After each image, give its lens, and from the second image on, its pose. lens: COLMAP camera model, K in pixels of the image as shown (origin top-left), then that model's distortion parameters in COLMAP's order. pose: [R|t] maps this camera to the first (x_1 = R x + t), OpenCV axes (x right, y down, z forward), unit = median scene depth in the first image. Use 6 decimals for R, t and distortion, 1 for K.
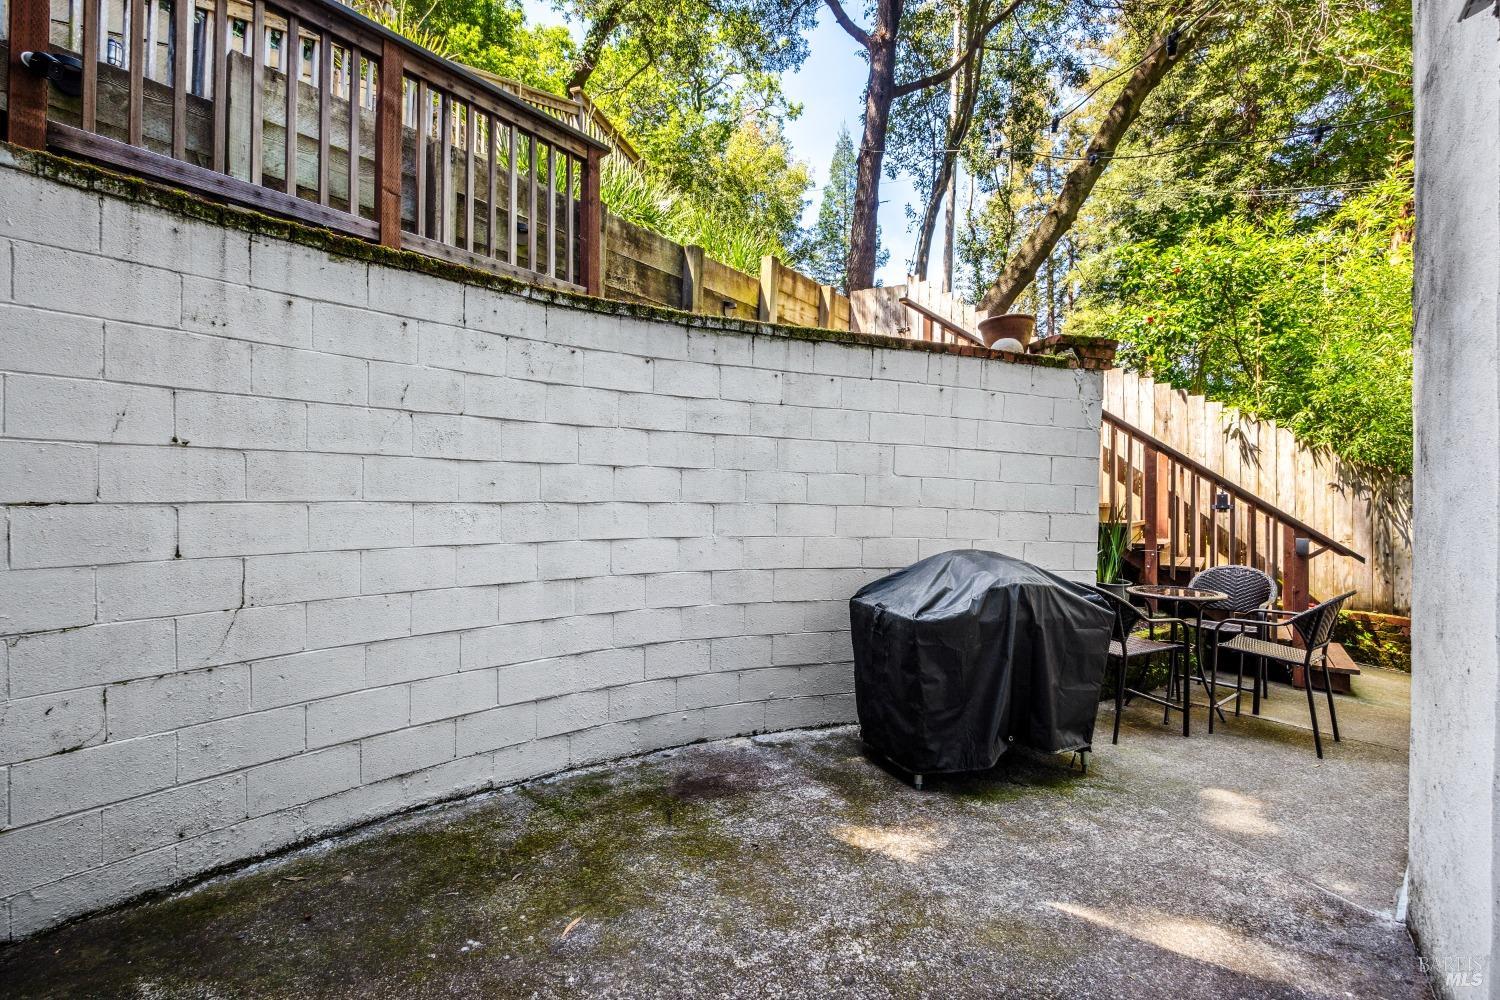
lens RADIAL K [[661.9, 0, 750.0], [0, 661.9, 500.0], [0, 0, 1]] dist [-0.004380, 0.000056]
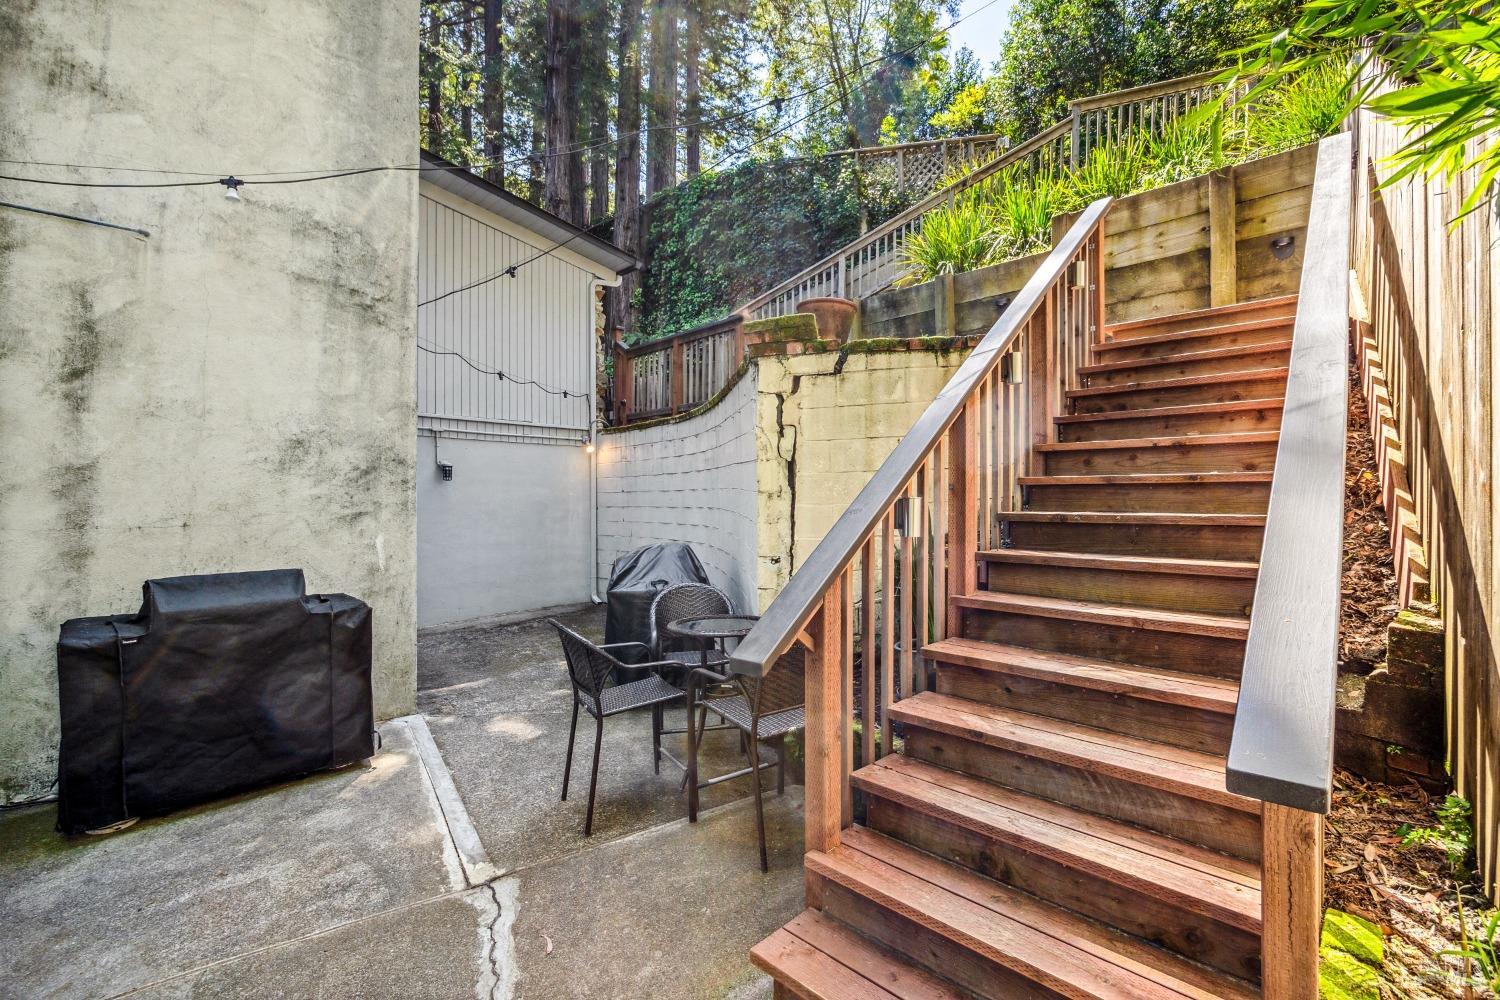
lens RADIAL K [[661.9, 0, 750.0], [0, 661.9, 500.0], [0, 0, 1]] dist [-0.004380, 0.000056]
pose [[-0.144031, -0.004774, -0.989562, 1.534638], [-0.000147, 0.999988, -0.004803, -0.005802], [0.989573, -0.000546, -0.144030, 1.226206]]
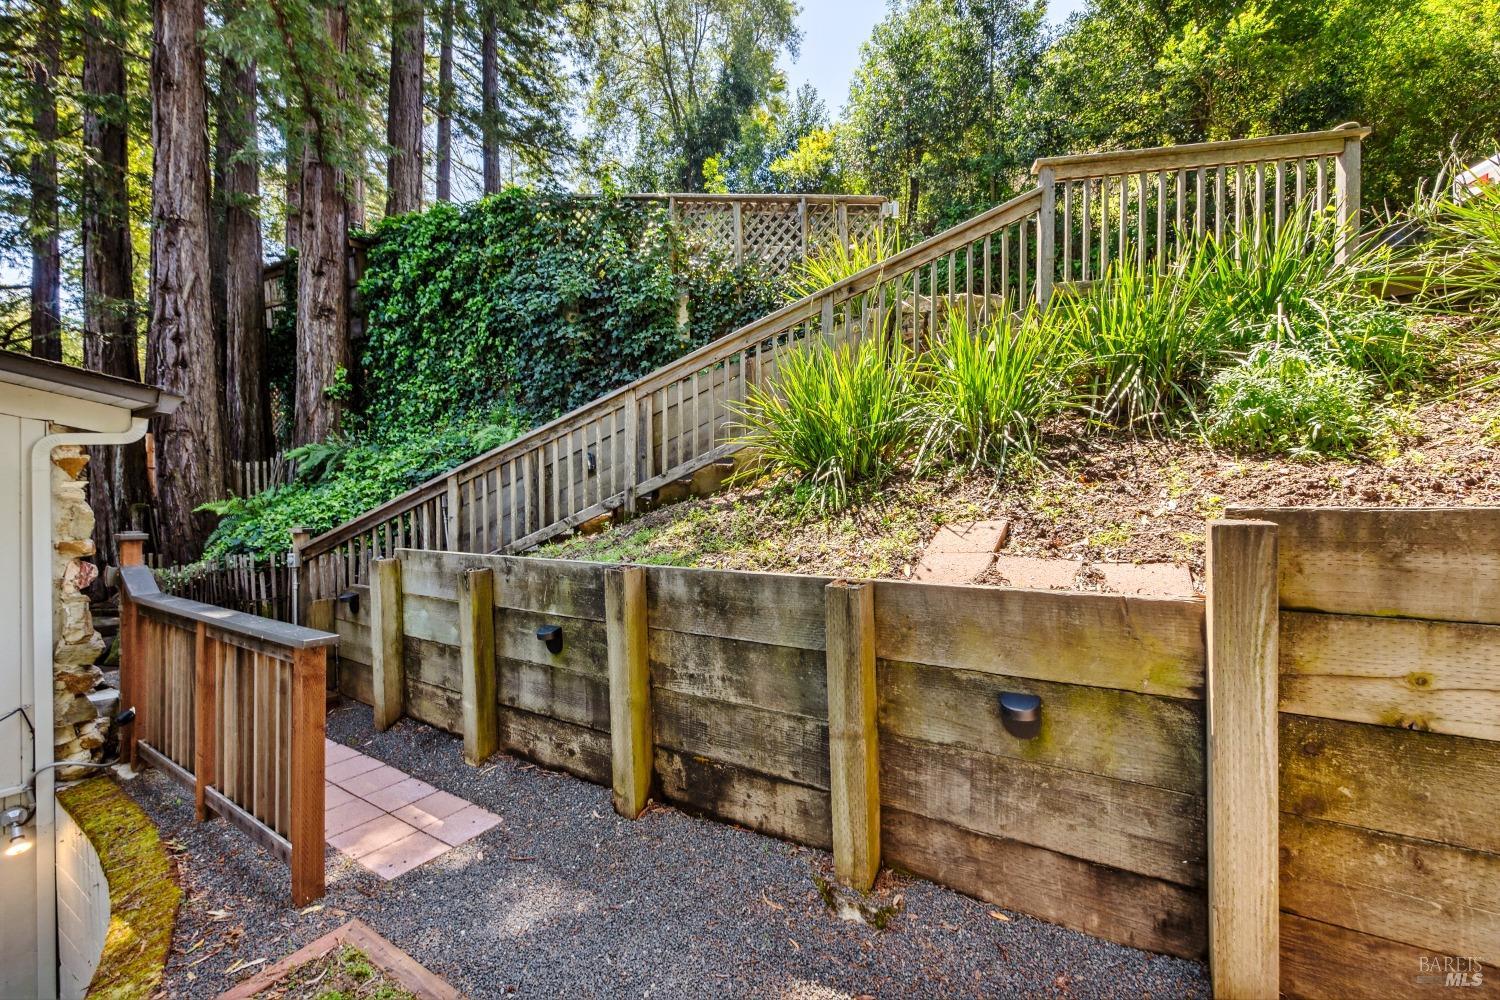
lens RADIAL K [[608.3, 0, 743.9], [0, 608.3, 503.7], [0, 0, 1]] dist [-0.000351, -0.000298]
pose [[0.085353, -0.002212, -0.996348, 0.418028], [0.003768, 0.999991, -0.001898, -0.631748], [0.996344, -0.003592, 0.085361, 1.319834]]
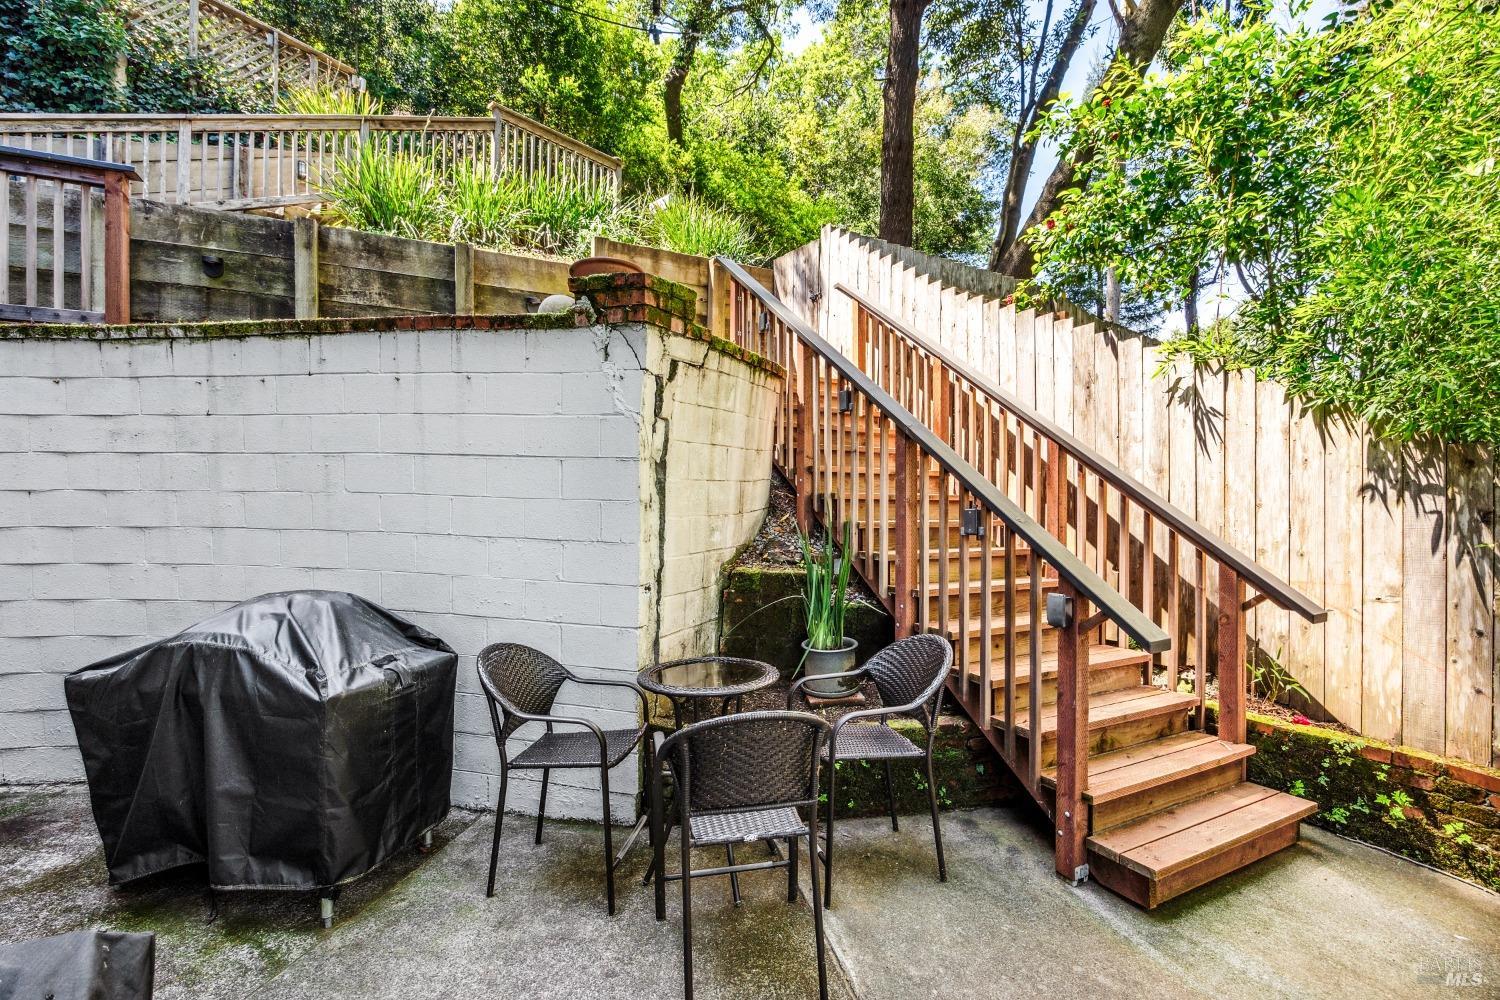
lens RADIAL K [[666.0, 0, 768.8], [0, 666.0, 516.9], [0, 0, 1]] dist [-0.004694, -0.000491]
pose [[0.892489, -0.001916, -0.451066, 1.048716], [0.009124, 0.999863, 0.013805, -0.013117], [0.450978, -0.016437, 0.892384, 0.516538]]
